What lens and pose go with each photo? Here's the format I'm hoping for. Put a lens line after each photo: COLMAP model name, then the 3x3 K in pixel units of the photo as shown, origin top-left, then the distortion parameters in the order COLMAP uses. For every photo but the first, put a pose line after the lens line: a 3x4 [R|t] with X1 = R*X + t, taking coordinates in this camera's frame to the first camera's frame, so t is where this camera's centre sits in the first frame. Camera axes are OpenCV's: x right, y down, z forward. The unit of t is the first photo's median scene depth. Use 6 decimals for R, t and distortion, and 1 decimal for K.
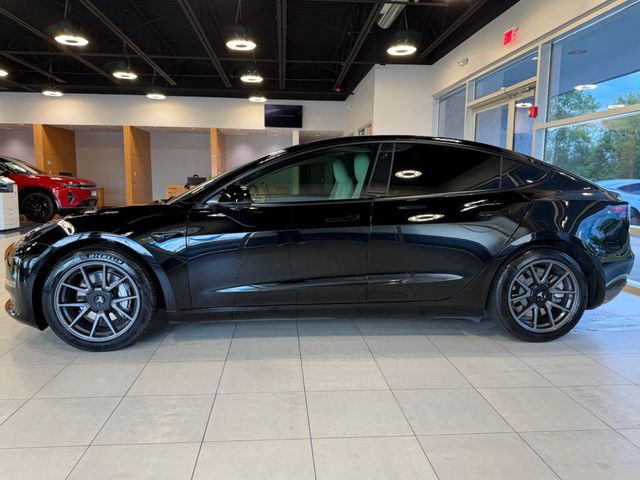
lens RADIAL K [[481.2, 0, 320.0], [0, 481.2, 240.0], [0, 0, 1]] dist [0.087102, -0.220008]
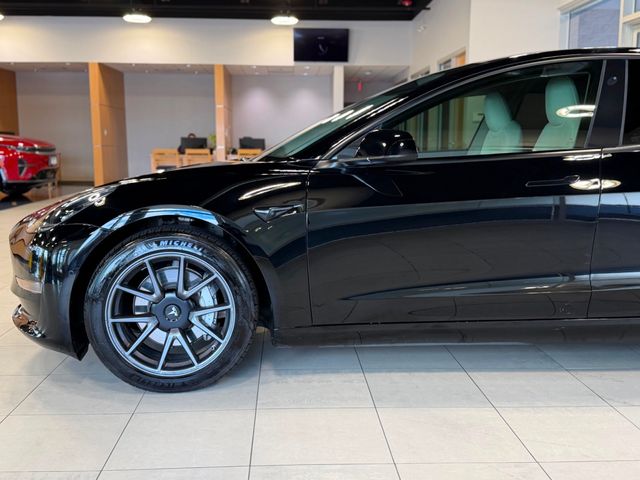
lens RADIAL K [[699.1, 0, 320.0], [0, 699.1, 240.0], [0, 0, 1]] dist [0.177741, -0.478353]
pose [[0.998801, -0.002350, -0.048893, -0.202323], [0.003031, 0.999900, 0.013846, 0.015249], [0.048856, -0.013977, 0.998708, 0.074216]]
